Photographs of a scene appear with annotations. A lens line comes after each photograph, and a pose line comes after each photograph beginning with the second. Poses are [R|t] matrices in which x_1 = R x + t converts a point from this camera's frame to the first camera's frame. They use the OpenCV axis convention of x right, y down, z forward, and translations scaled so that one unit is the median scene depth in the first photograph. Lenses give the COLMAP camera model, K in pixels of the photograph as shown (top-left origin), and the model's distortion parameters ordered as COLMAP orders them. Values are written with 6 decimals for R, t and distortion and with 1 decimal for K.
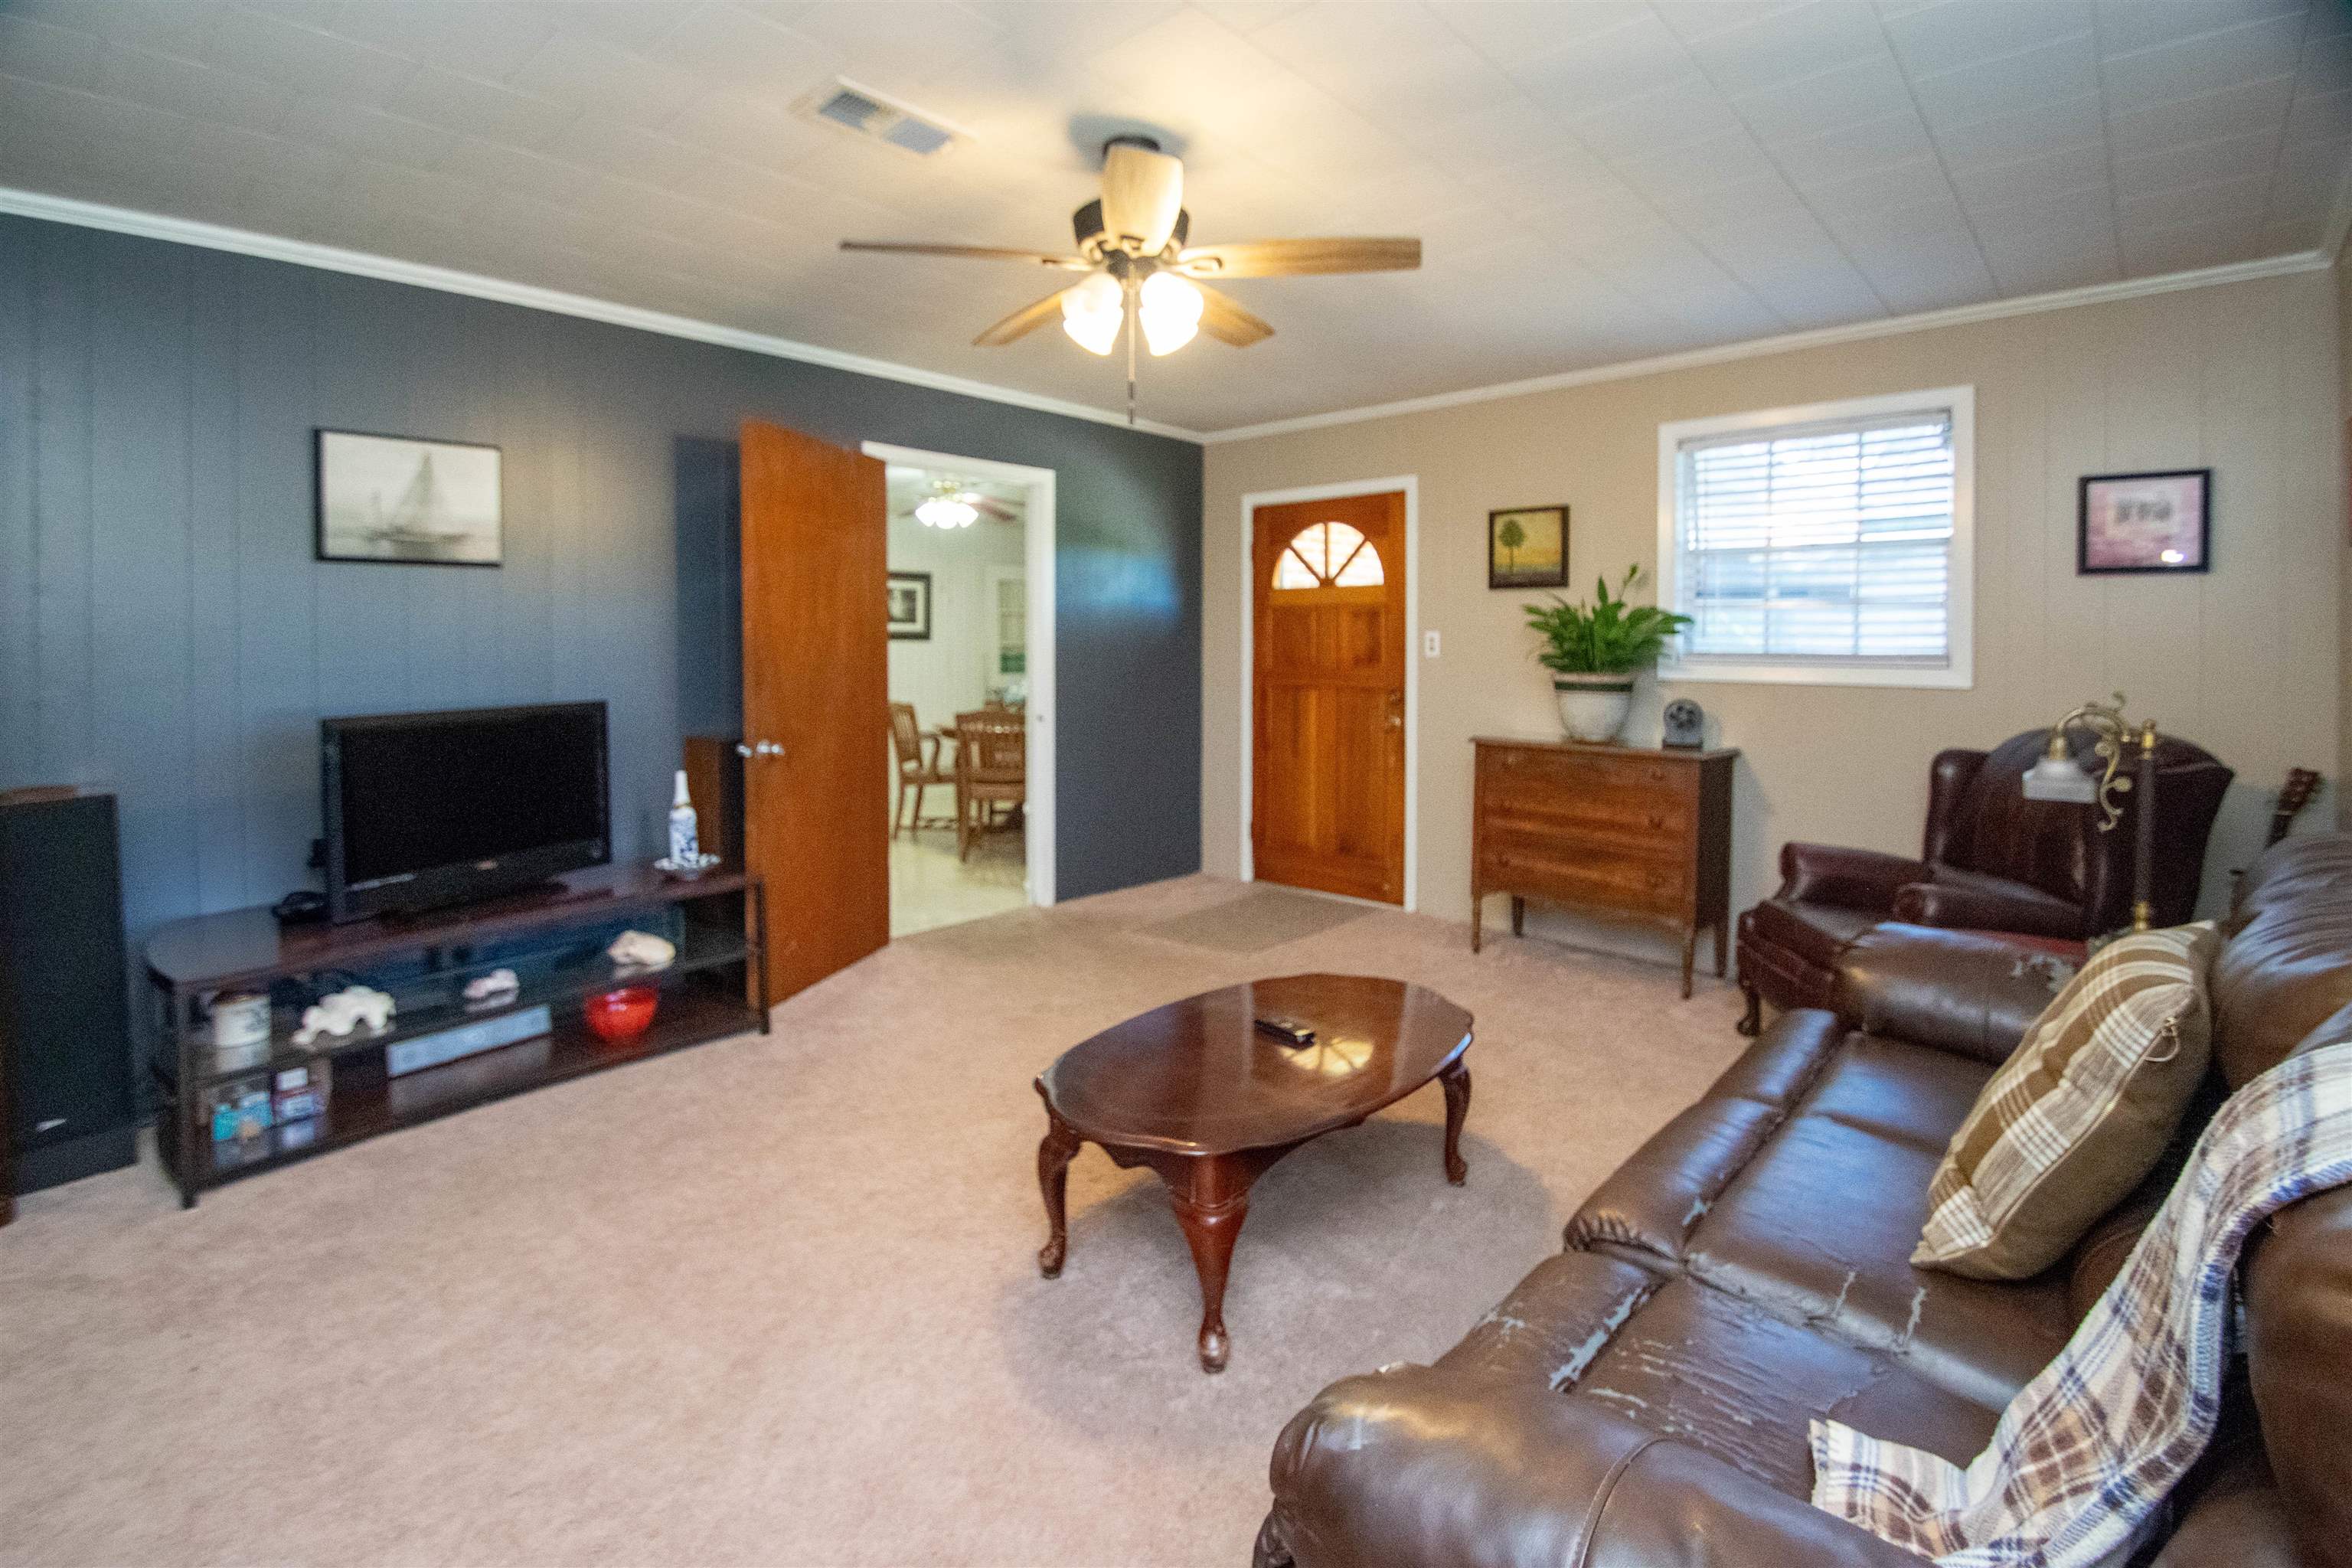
lens RADIAL K [[1072.0, 0, 1165.0], [0, 1072.0, 798.0], [0, 0, 1]] dist [0.003069, -0.000142]
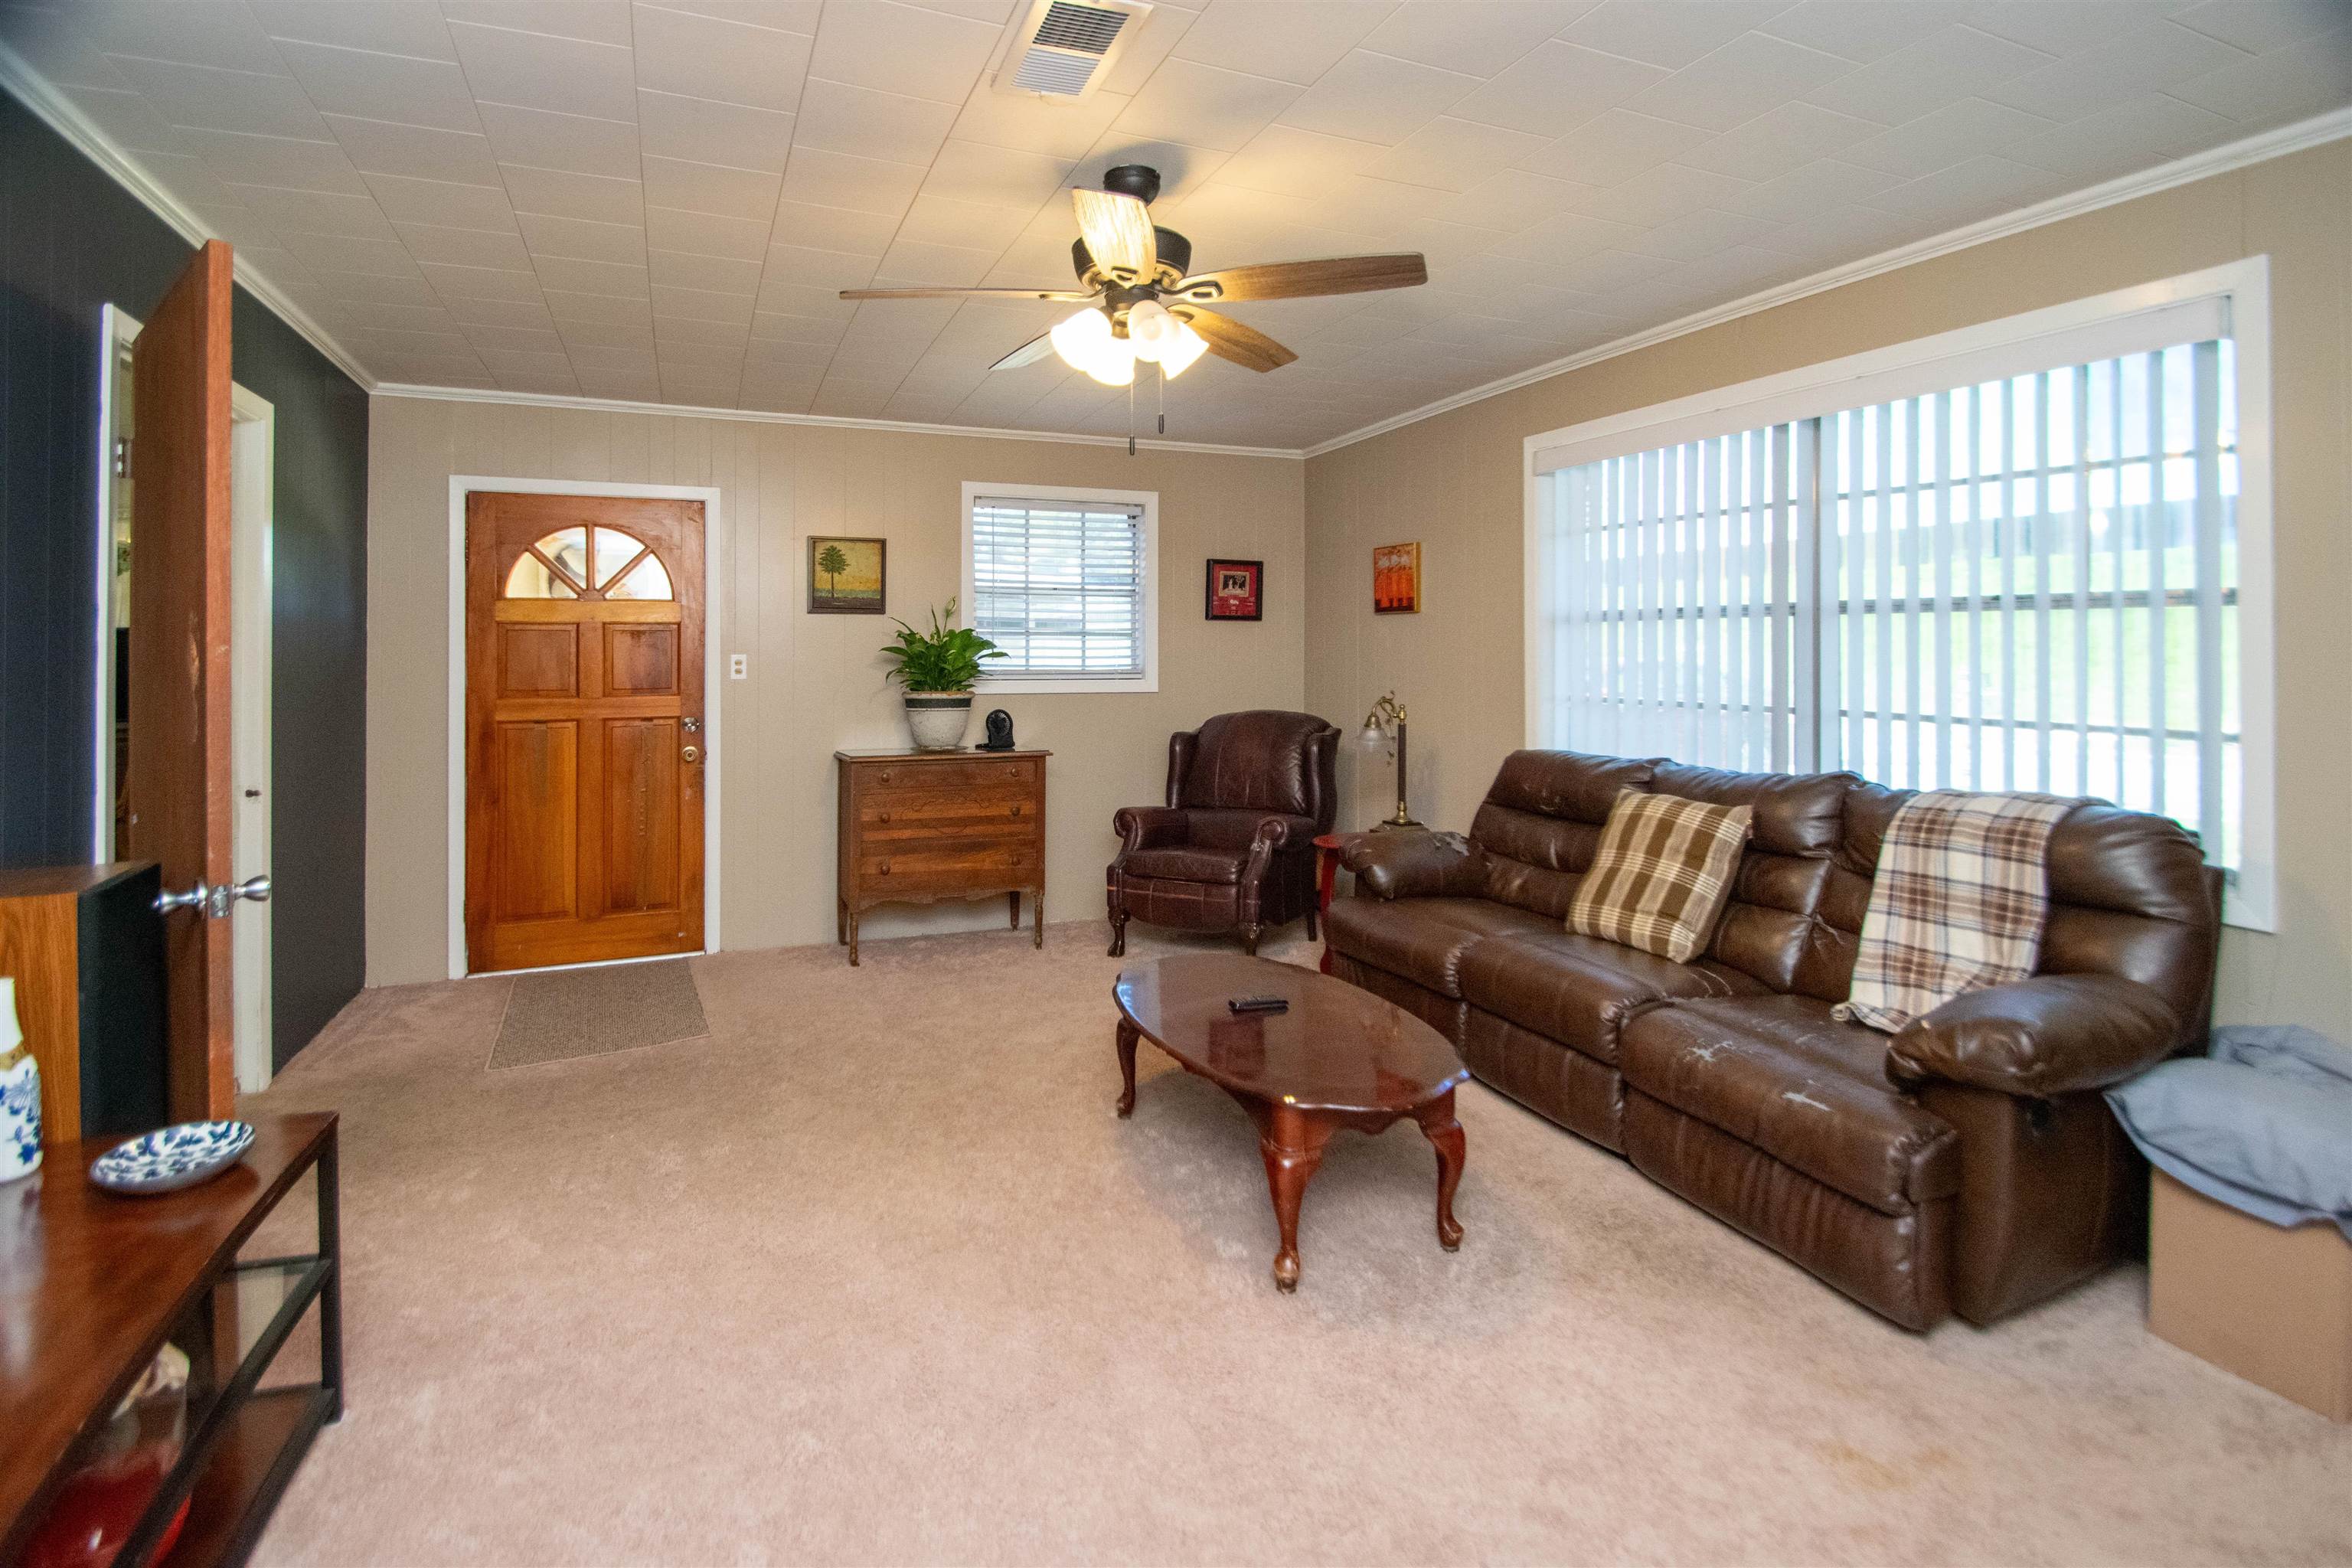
lens RADIAL K [[1072.0, 0, 1165.0], [0, 1072.0, 798.0], [0, 0, 1]] dist [0.003069, -0.000142]
pose [[0.434537, -0.121104, 0.892475, -0.510954], [0.135123, 0.988469, 0.068340, -0.047795], [-0.890460, 0.090898, 0.445890, 0.281251]]
